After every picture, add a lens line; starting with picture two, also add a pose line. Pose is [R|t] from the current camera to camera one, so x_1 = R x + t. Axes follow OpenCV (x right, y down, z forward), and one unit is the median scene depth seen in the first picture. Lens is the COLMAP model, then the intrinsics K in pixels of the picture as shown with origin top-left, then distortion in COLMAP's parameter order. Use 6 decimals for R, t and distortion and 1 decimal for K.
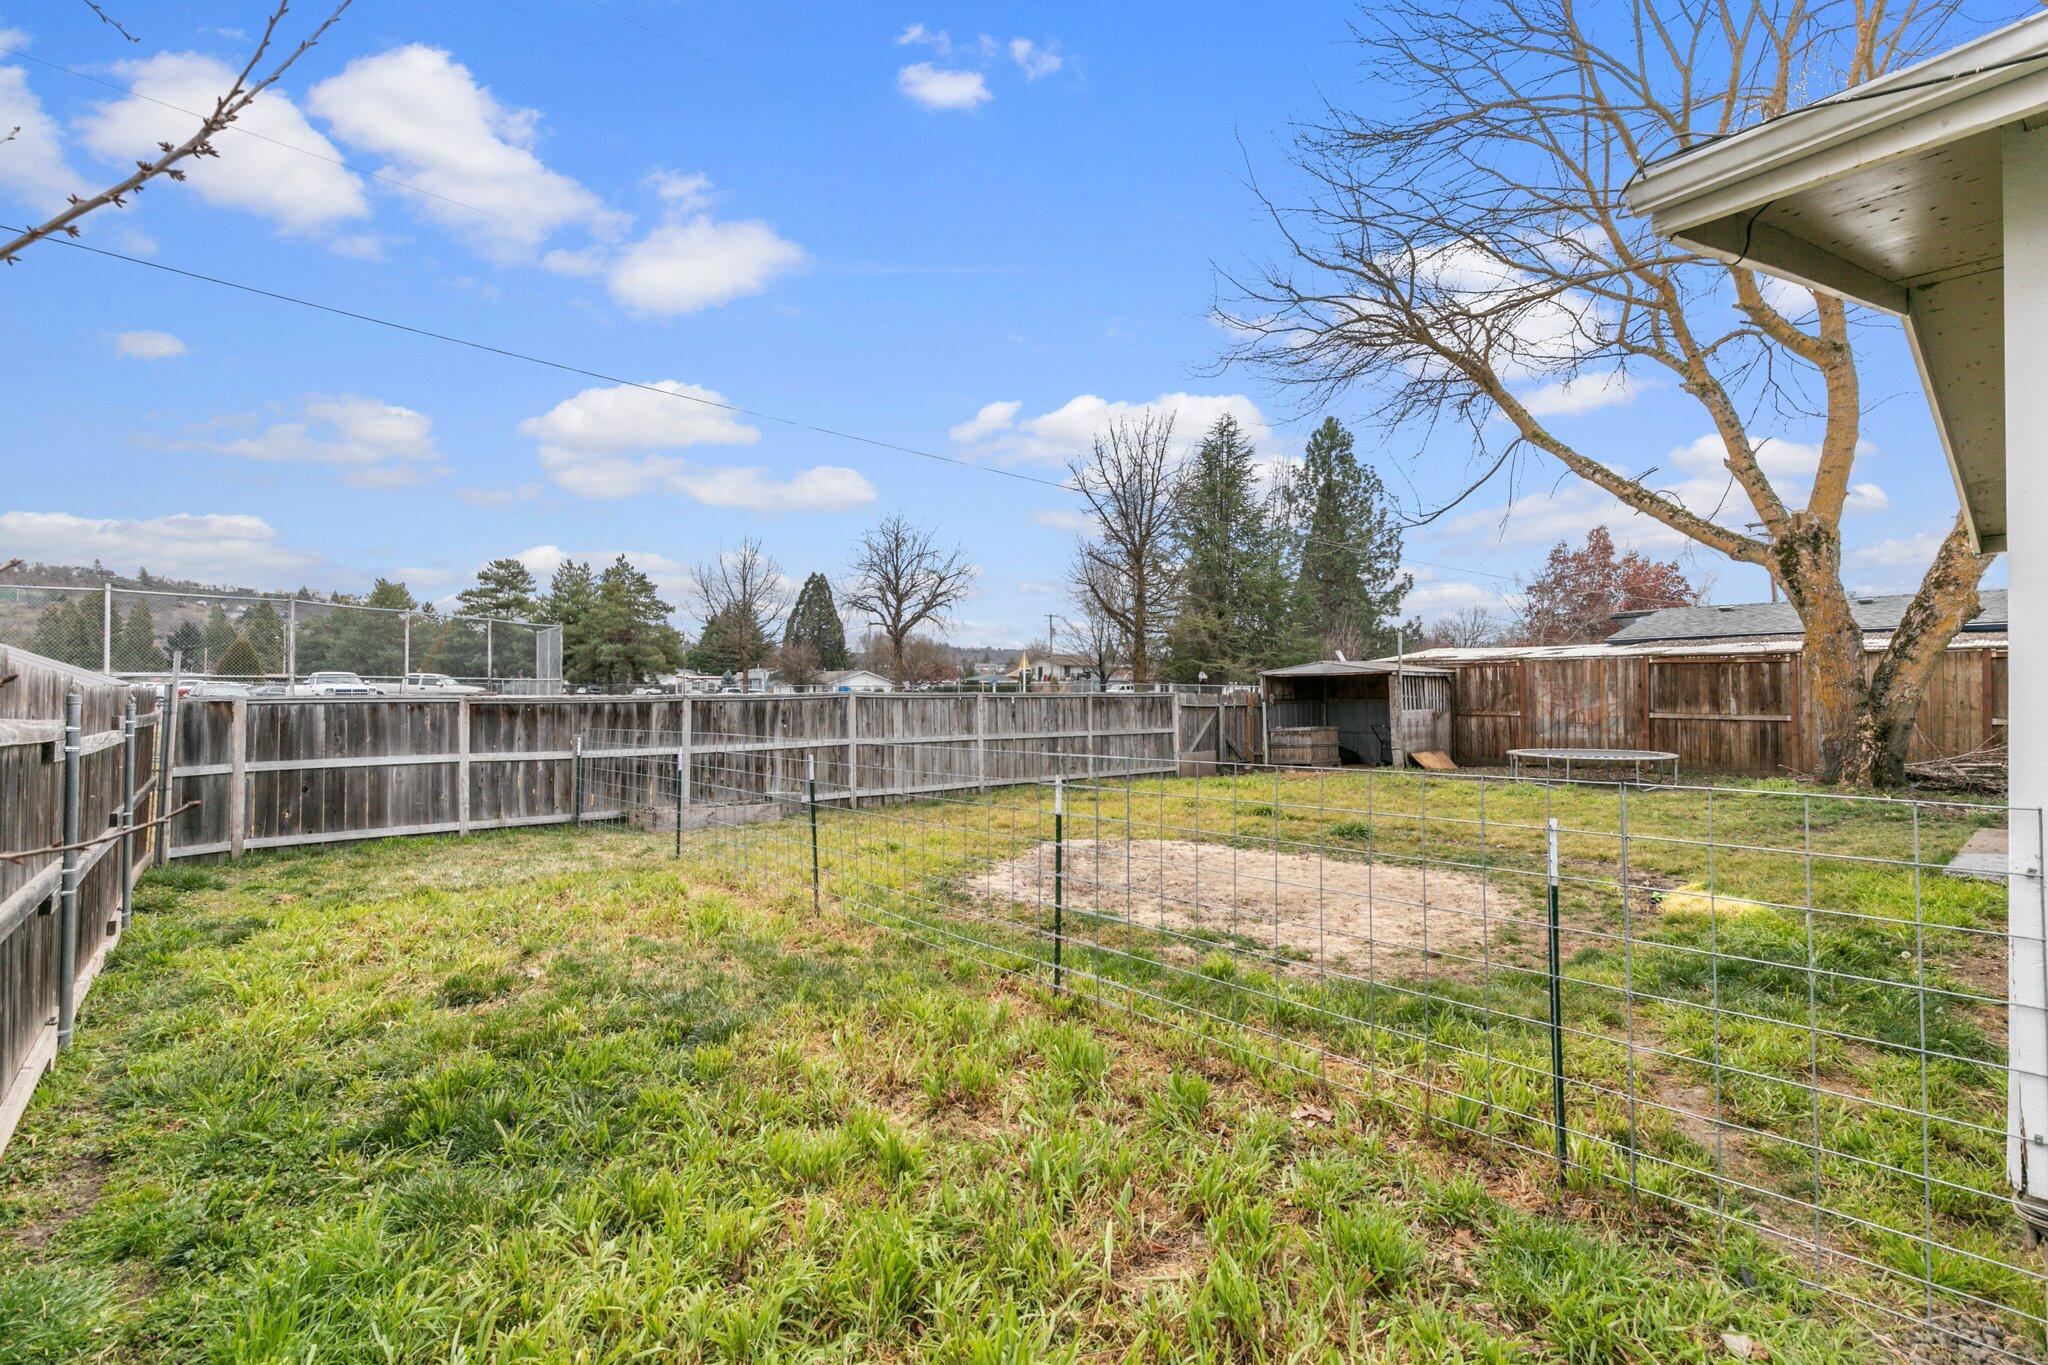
lens RADIAL K [[917.9, 0, 1021.2], [0, 917.9, 685.2], [0, 0, 1]] dist [0.006033, 0.000031]
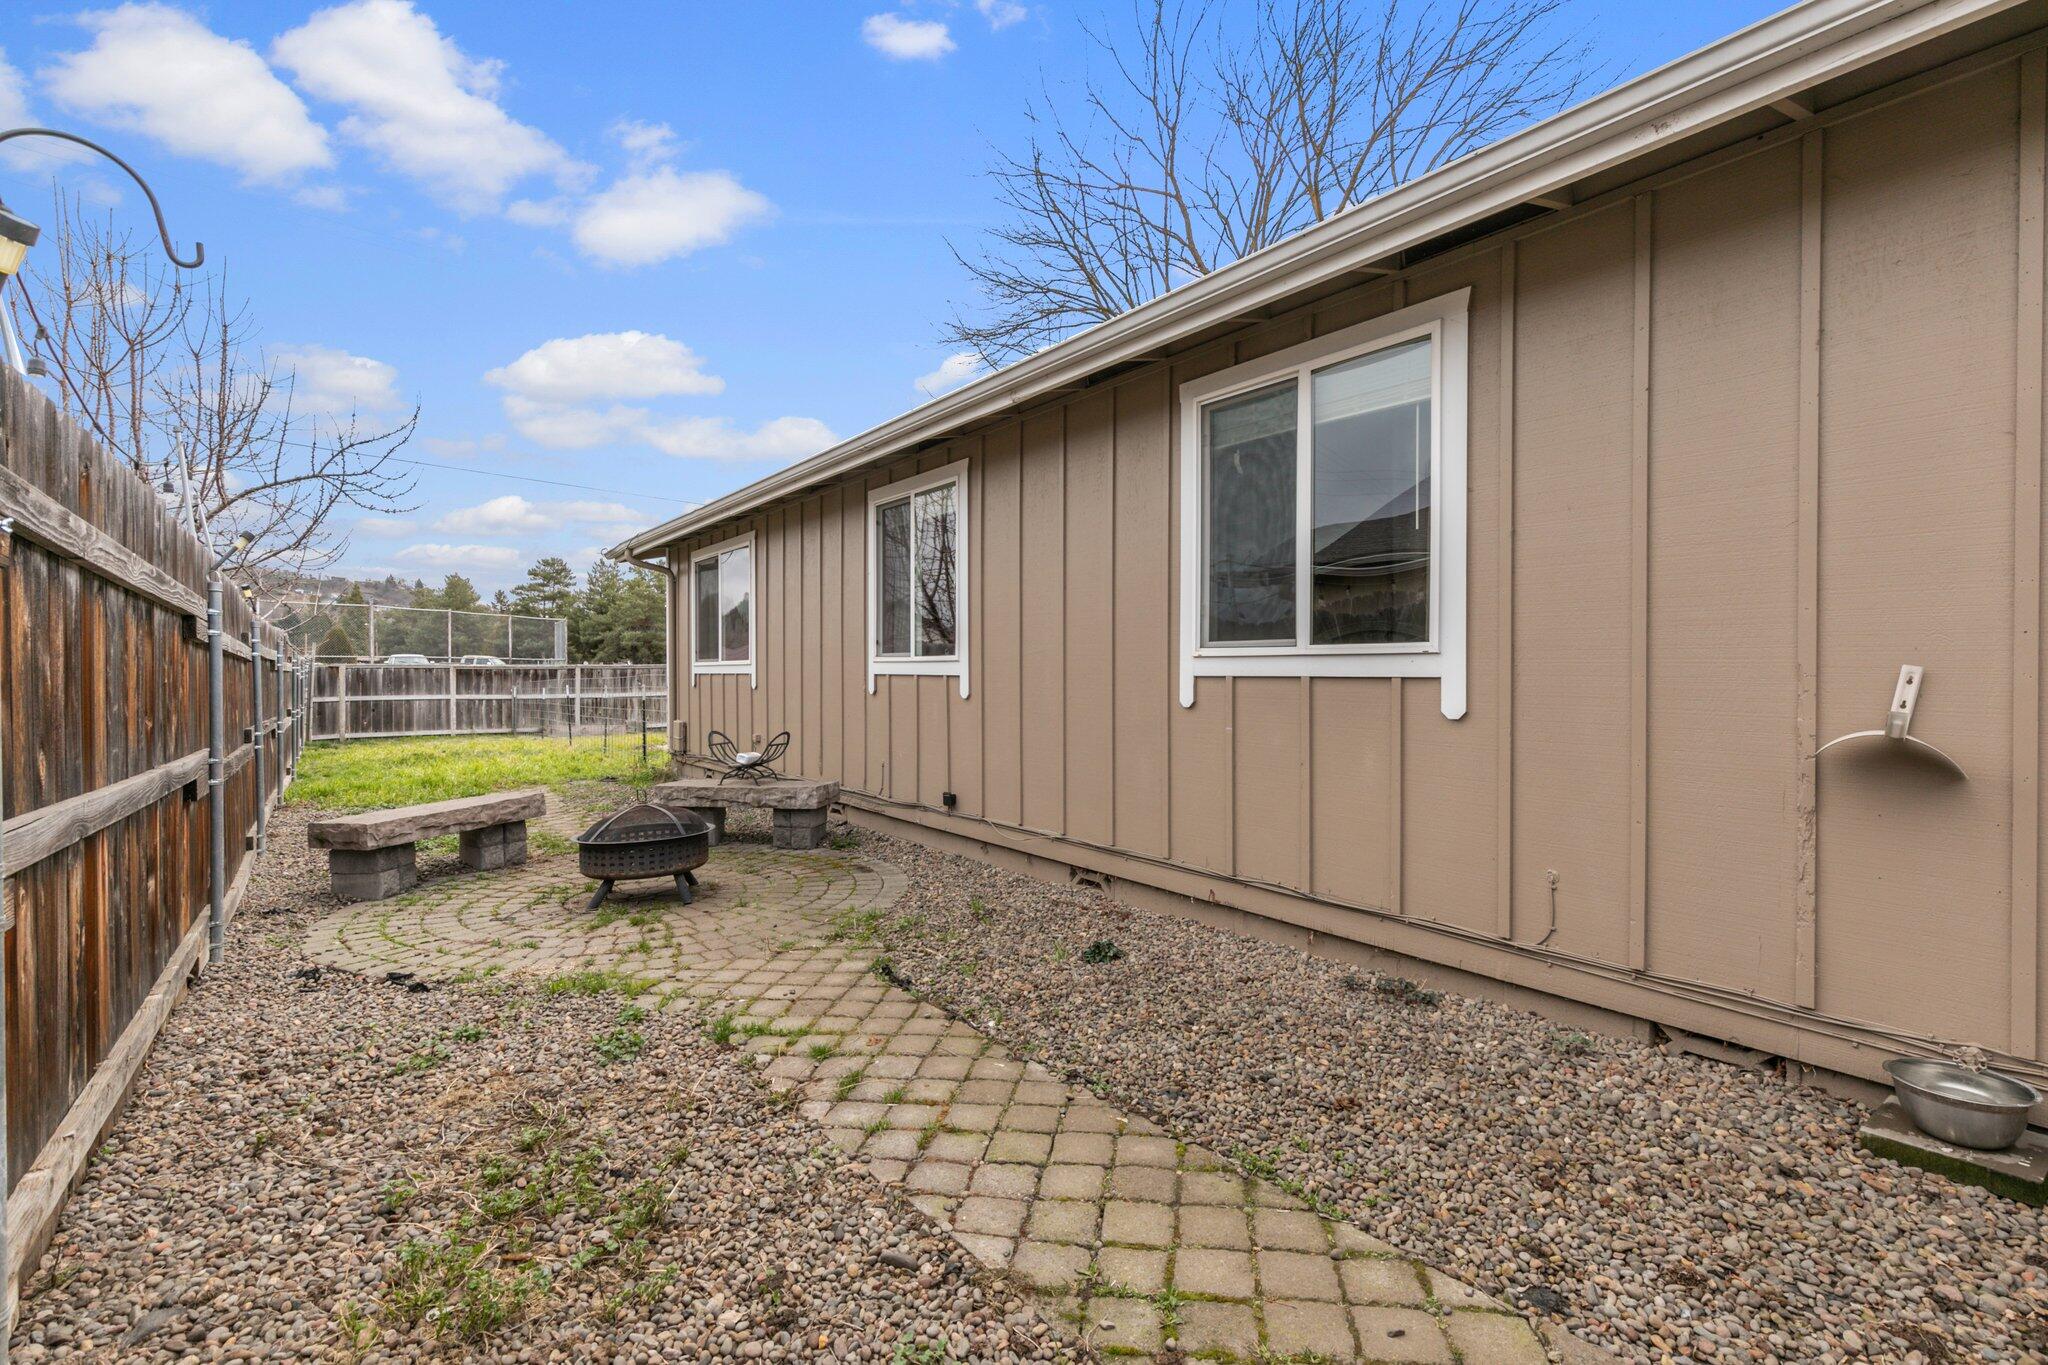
lens RADIAL K [[917.9, 0, 1026.7], [0, 917.9, 681.1], [0, 0, 1]] dist [0.006033, 0.000031]
pose [[0.998296, 0.000168, -0.058352, 0.679284], [0.000687, 0.999893, 0.014637, 0.017490], [0.058348, -0.014652, 0.998189, -0.821203]]
